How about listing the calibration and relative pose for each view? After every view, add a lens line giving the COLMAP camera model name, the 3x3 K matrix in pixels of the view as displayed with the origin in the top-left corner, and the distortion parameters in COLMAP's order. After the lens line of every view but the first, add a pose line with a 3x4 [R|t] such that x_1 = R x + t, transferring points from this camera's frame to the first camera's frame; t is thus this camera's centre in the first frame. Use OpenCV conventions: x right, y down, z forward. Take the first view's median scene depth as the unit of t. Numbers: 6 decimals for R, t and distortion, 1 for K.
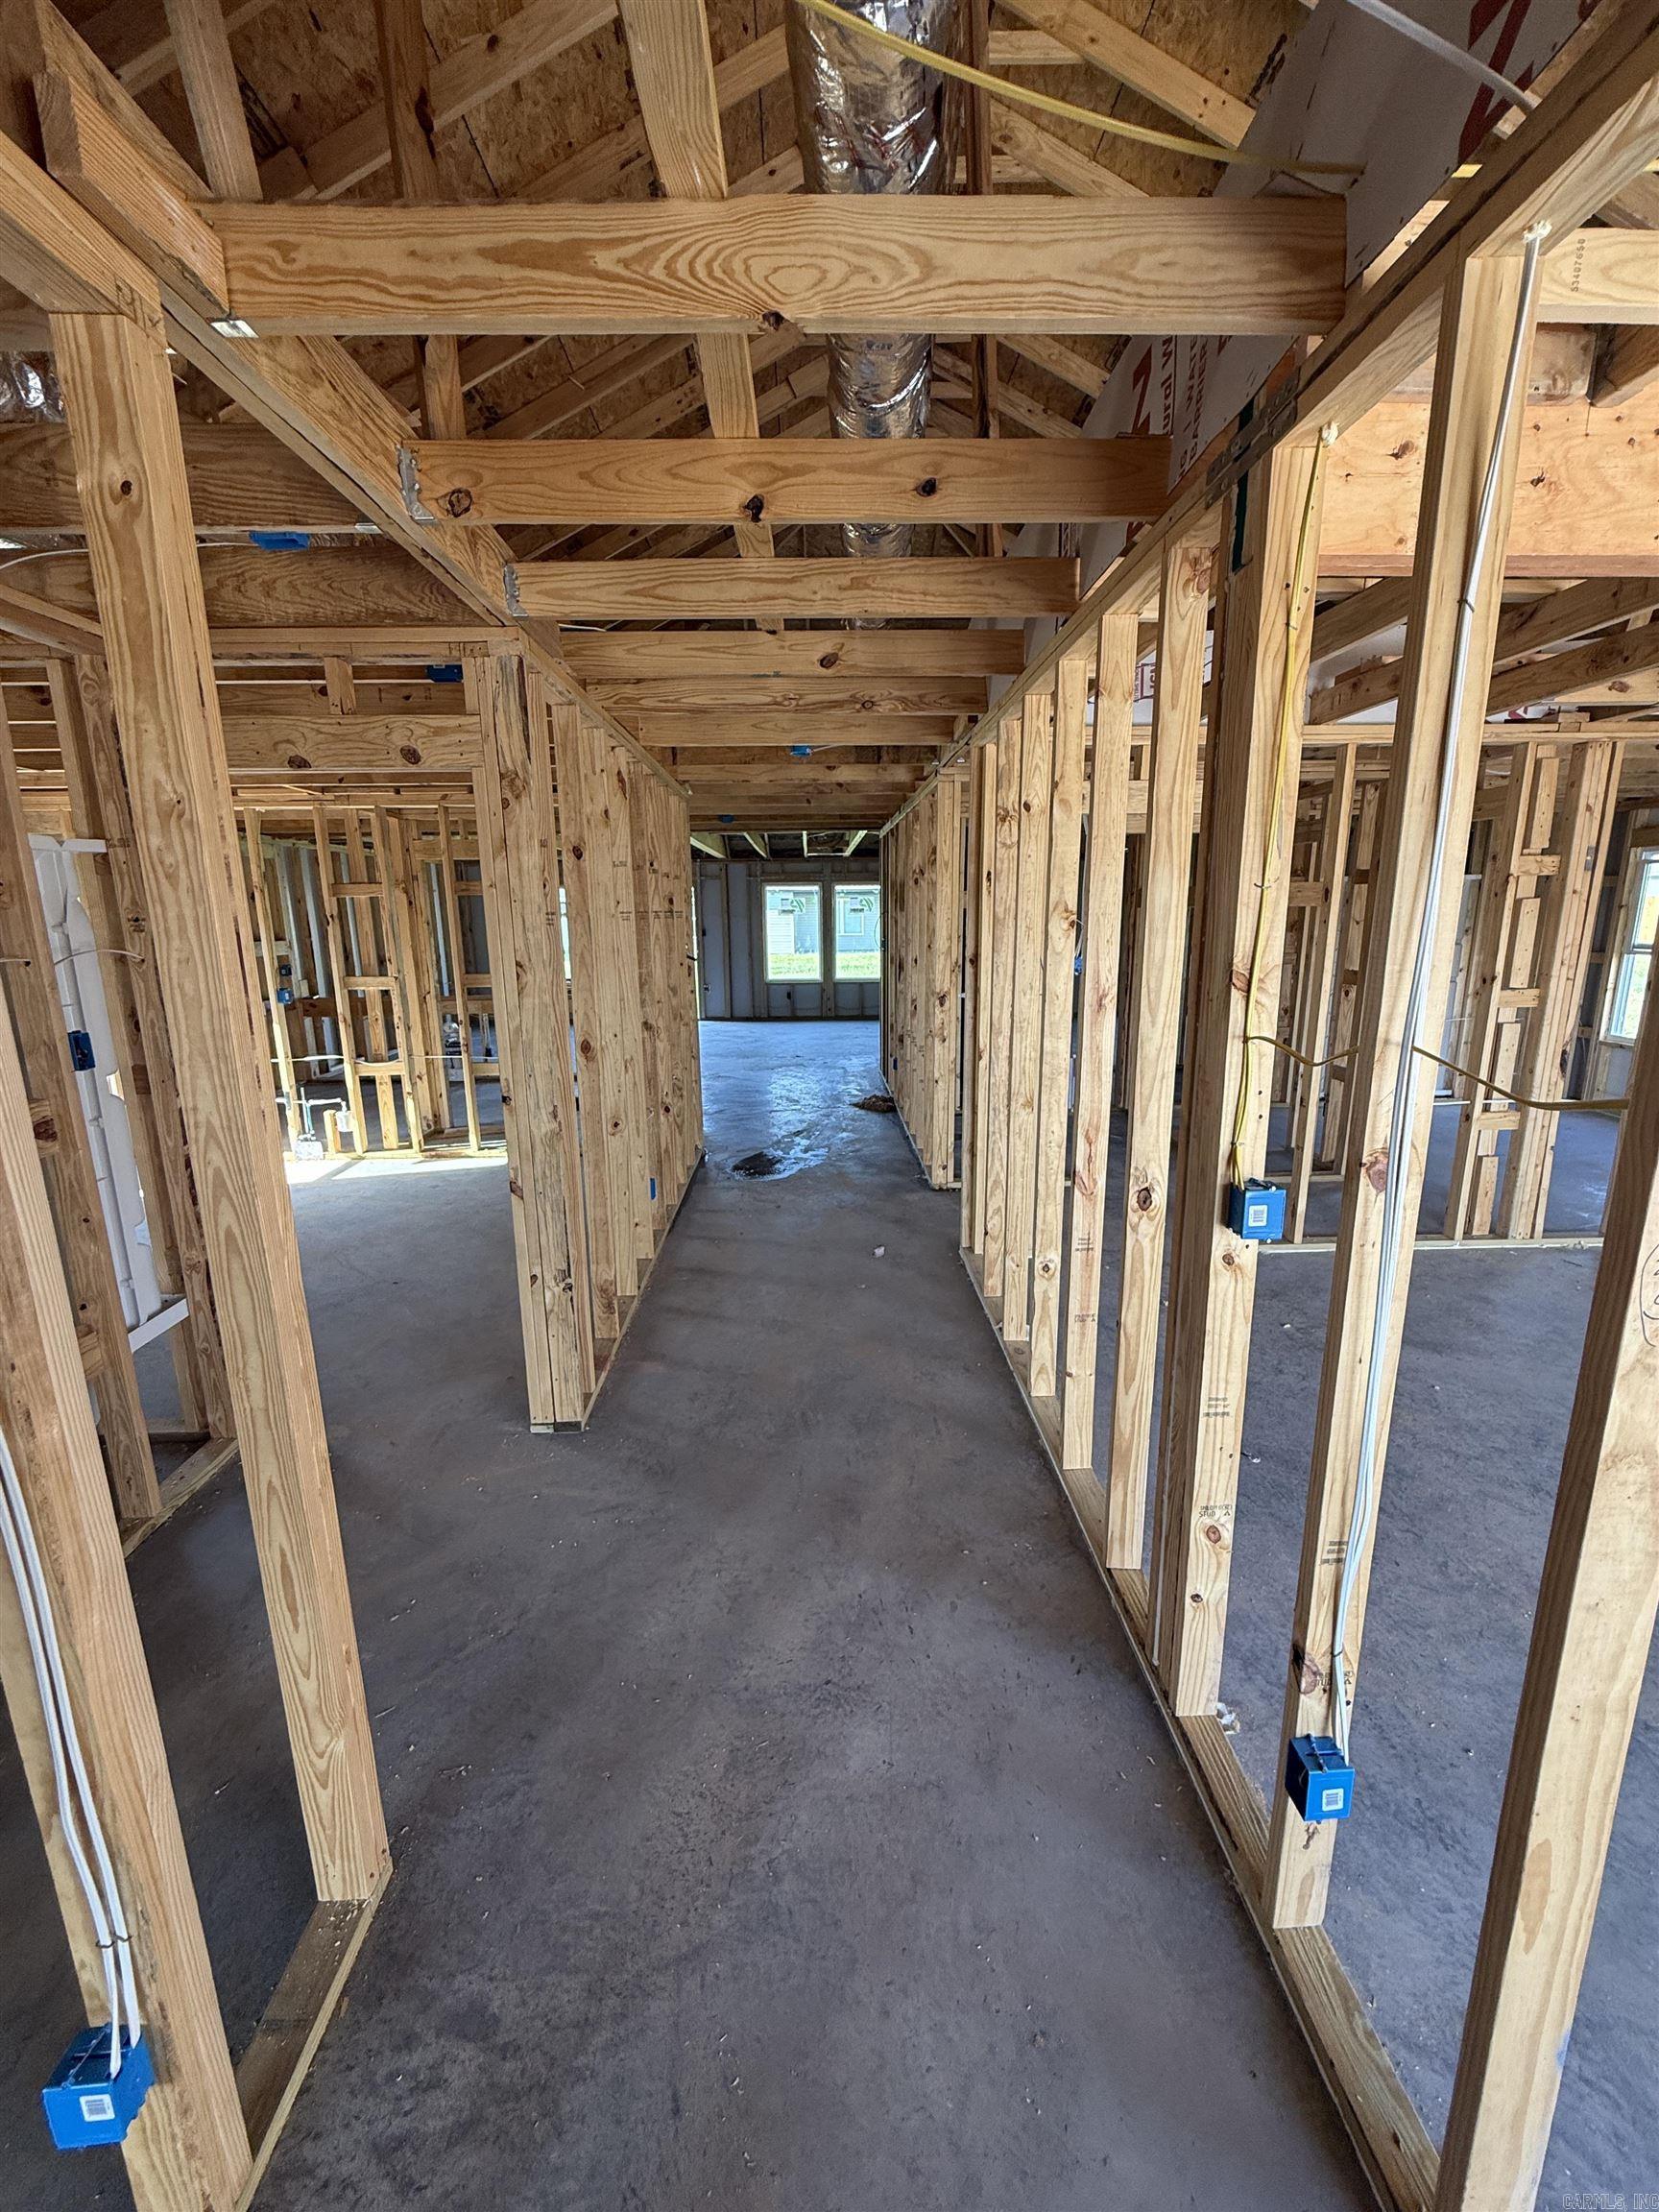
lens RADIAL K [[885.0, 0, 829.2], [0, 885.0, 1107.0], [0, 0, 1]] dist [-0.000286, -0.000043]
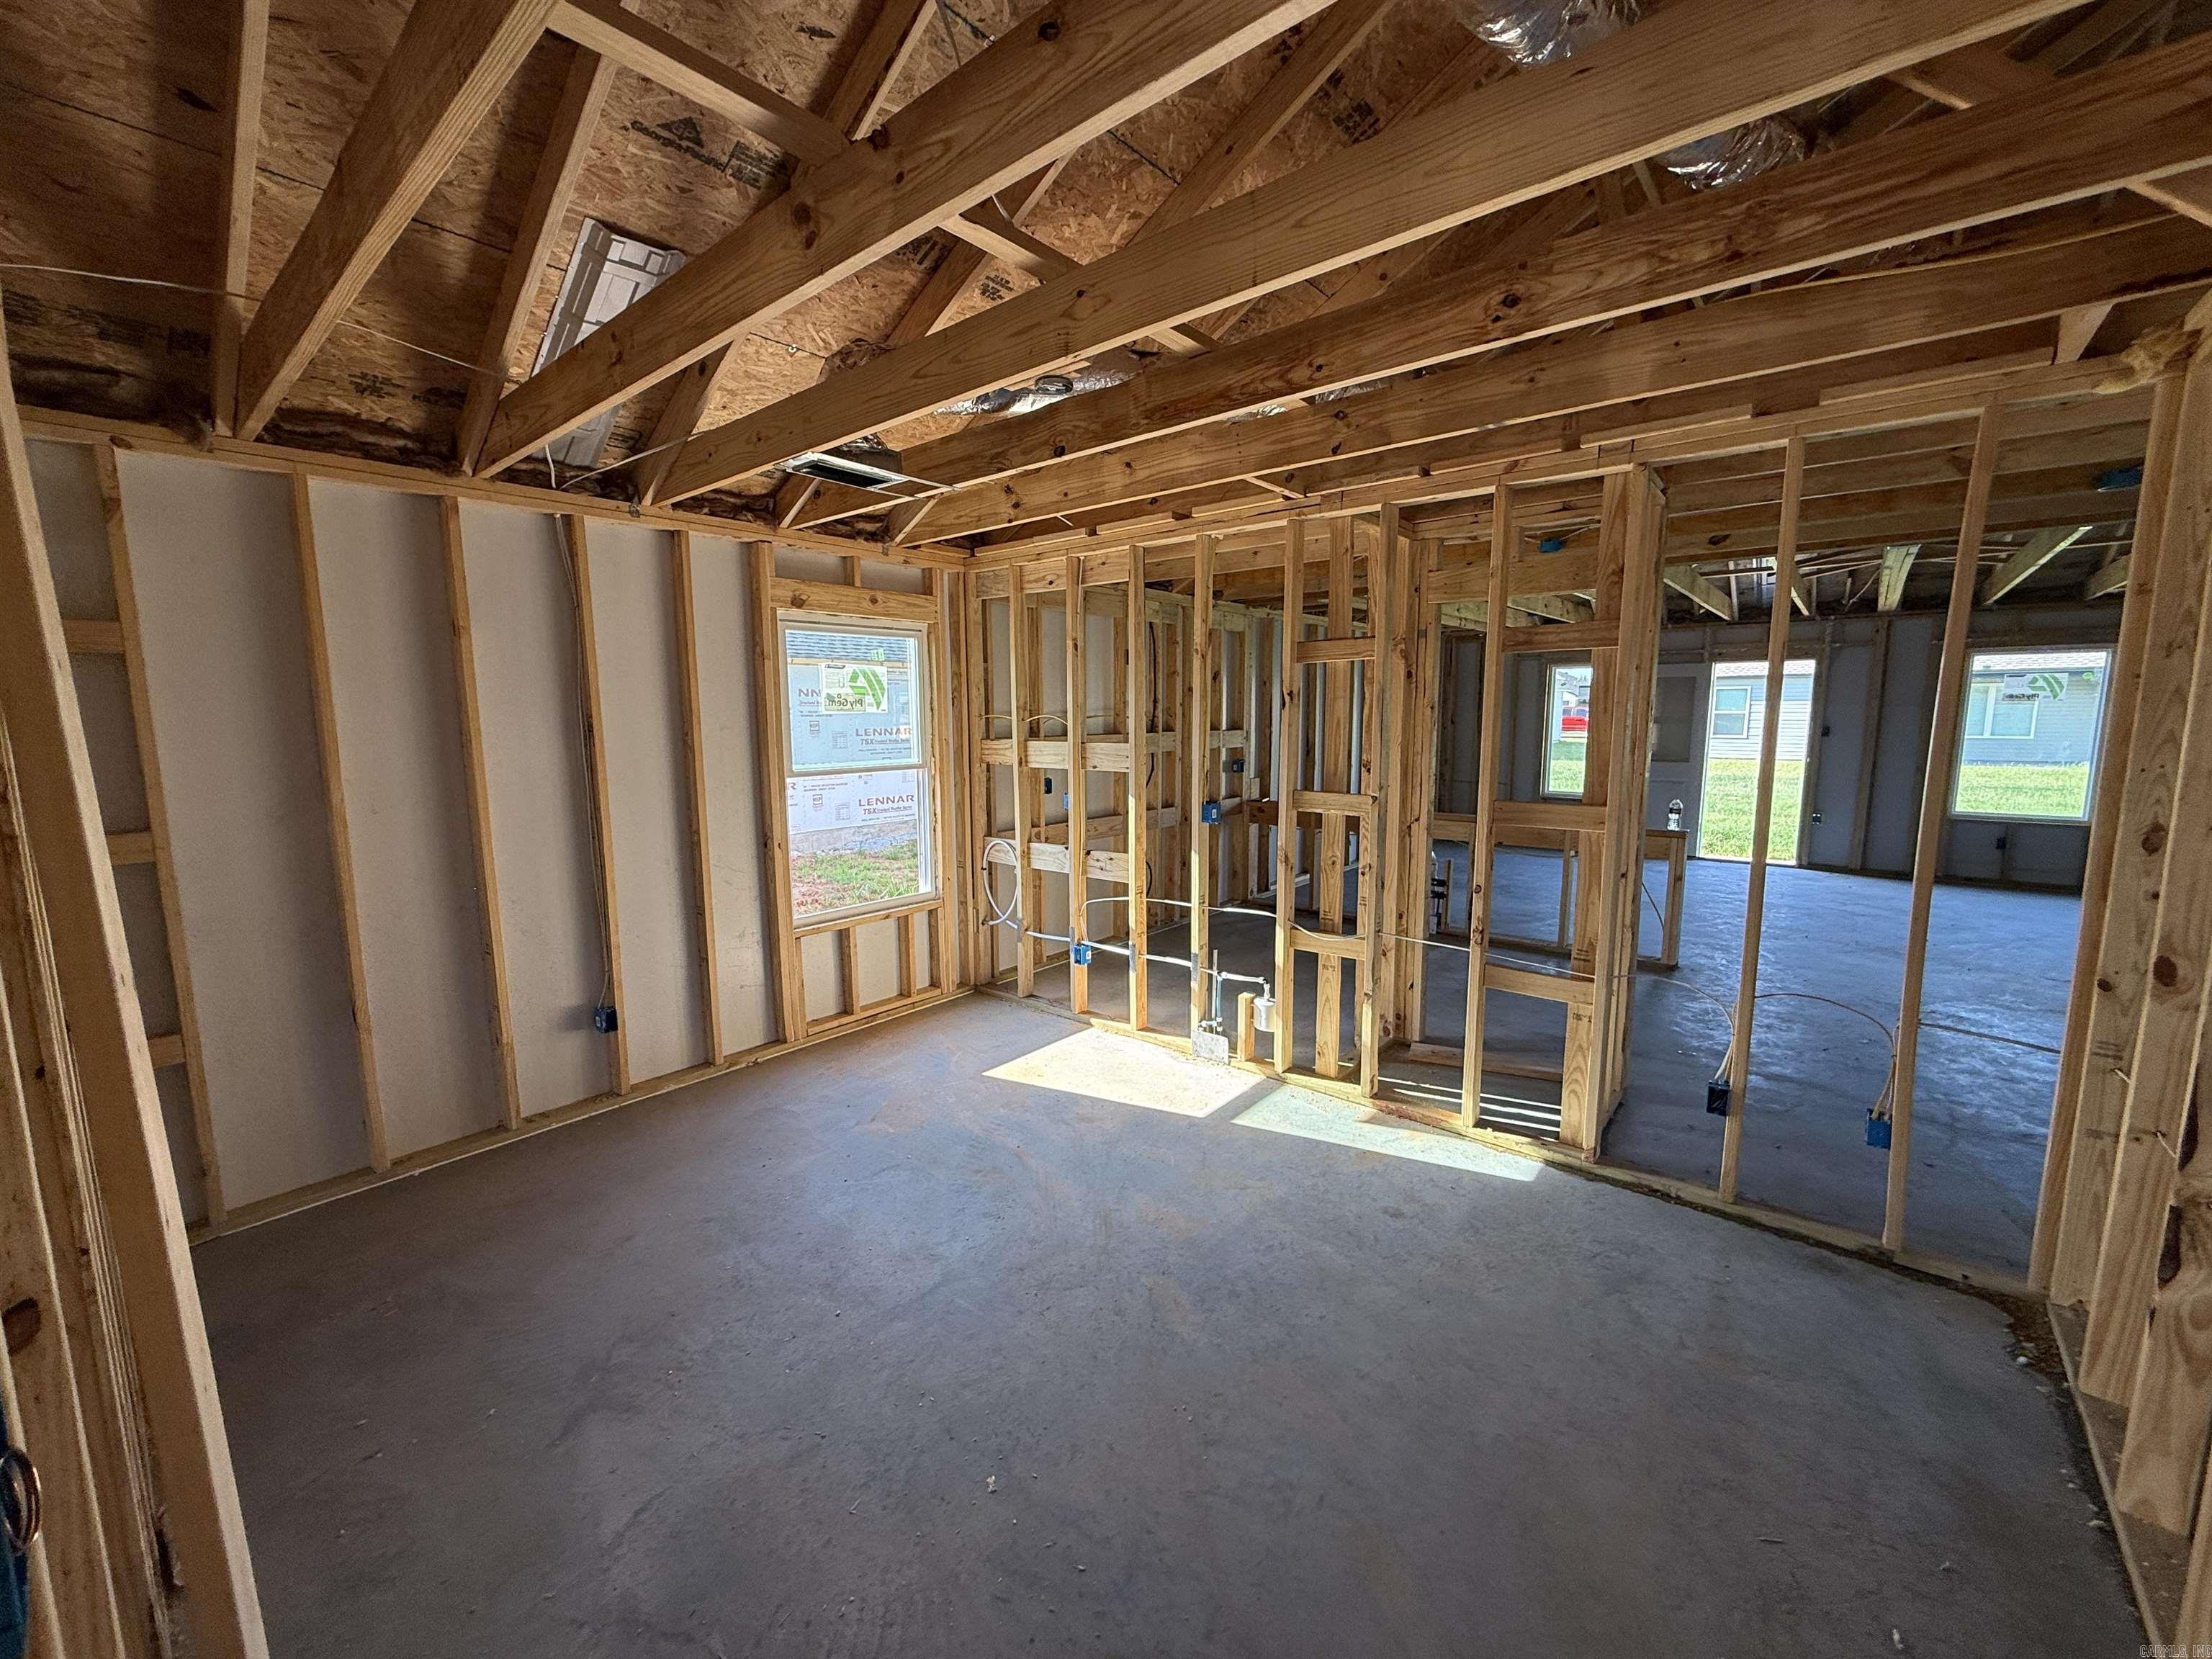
lens RADIAL K [[885.0, 0, 1101.5], [0, 885.0, 832.8], [0, 0, 1]] dist [-0.000286, -0.000043]
pose [[0.748132, 0.096224, -0.656536, -0.232461], [-0.144867, 0.989247, -0.020091, -0.082688], [0.647543, 0.110141, 0.754027, 0.433735]]
